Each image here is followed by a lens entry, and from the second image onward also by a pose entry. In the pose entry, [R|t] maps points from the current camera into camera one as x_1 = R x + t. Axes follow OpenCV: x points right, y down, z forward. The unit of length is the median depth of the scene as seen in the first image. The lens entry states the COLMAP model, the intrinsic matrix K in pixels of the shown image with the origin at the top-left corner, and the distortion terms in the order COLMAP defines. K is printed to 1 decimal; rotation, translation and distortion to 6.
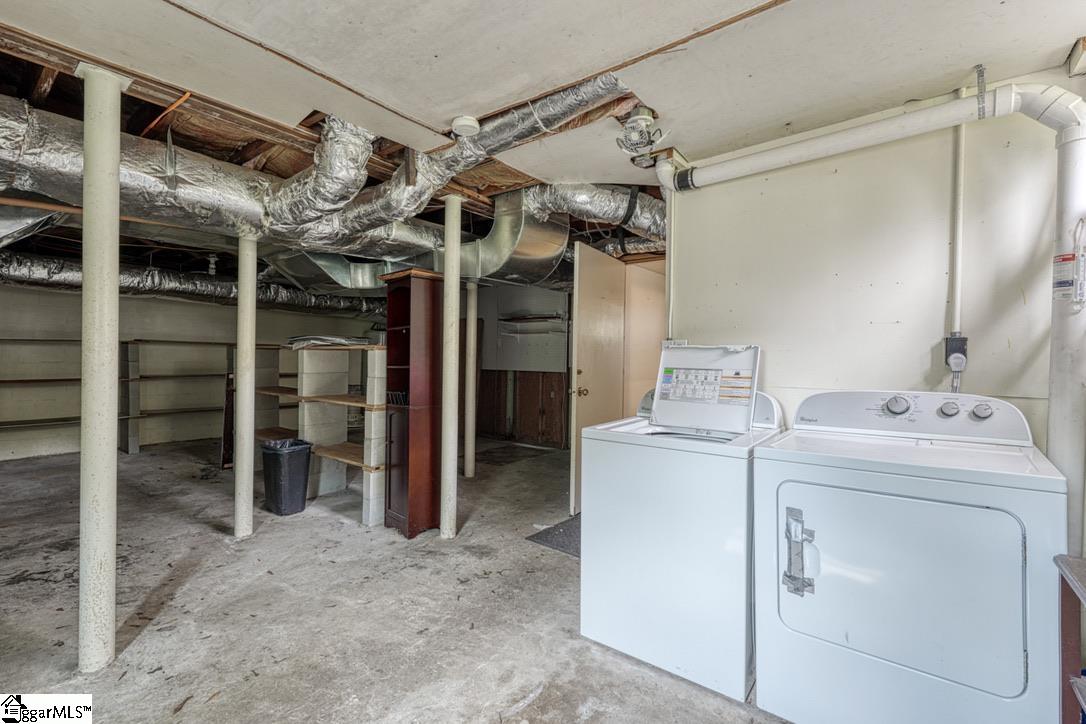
lens RADIAL K [[475.9, 0, 538.6], [0, 475.9, 357.7], [0, 0, 1]] dist [0.001559, 0.000316]
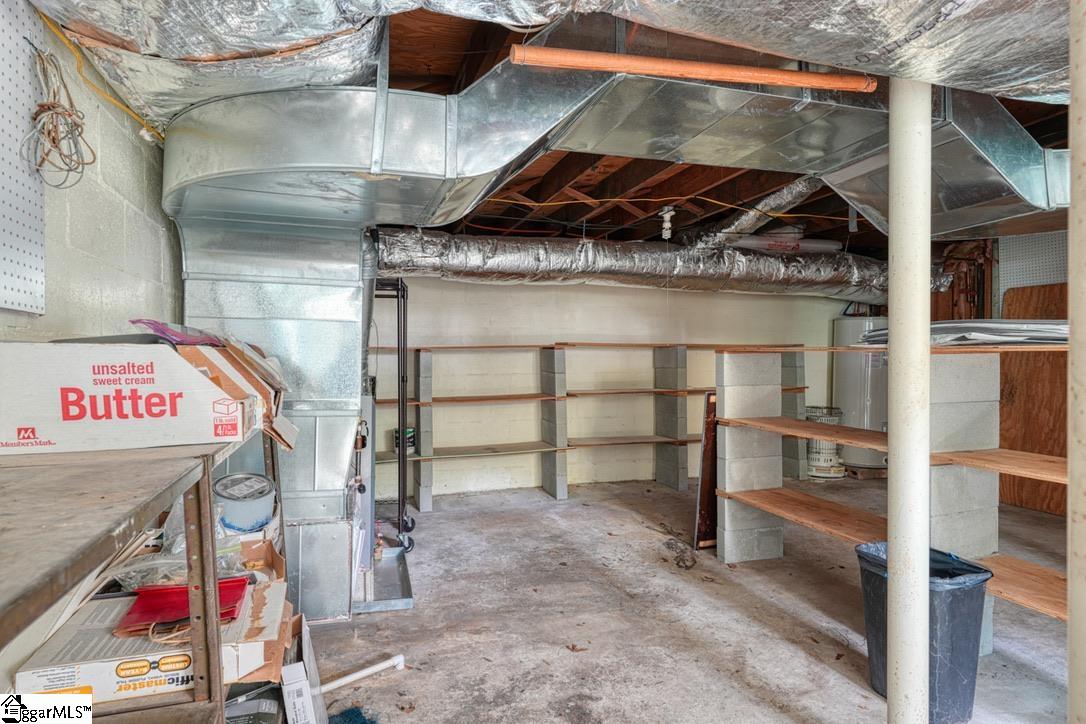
lens RADIAL K [[601.4, 0, 545.0], [0, 601.4, 361.8], [0, 0, 1]] dist [-0.002679, 0.000167]
pose [[0.827190, -0.010847, -0.561818, -0.341213], [0.015577, 0.999872, 0.003630, -0.012558], [0.561706, -0.011754, 0.827253, 0.218478]]
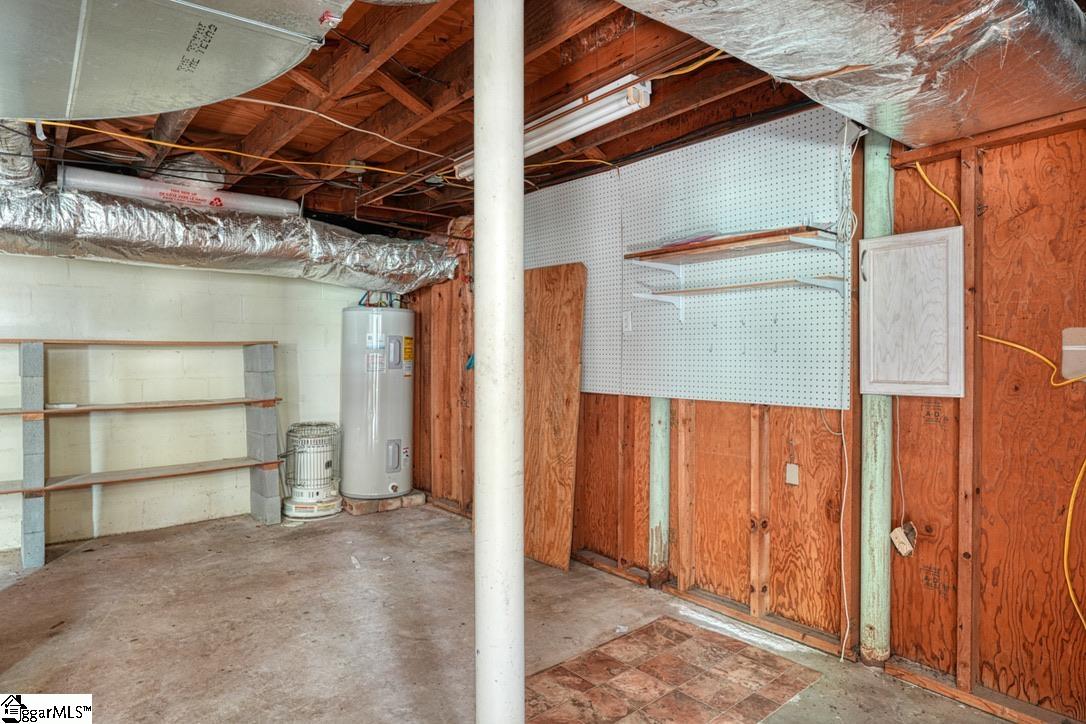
lens RADIAL K [[601.4, 0, 543.4], [0, 601.4, 357.5], [0, 0, 1]] dist [-0.002679, 0.000167]
pose [[0.977313, -0.015055, -0.211263, -0.058632], [0.016744, 0.999841, 0.006210, -0.010403], [0.211136, -0.009606, 0.977410, 0.640873]]
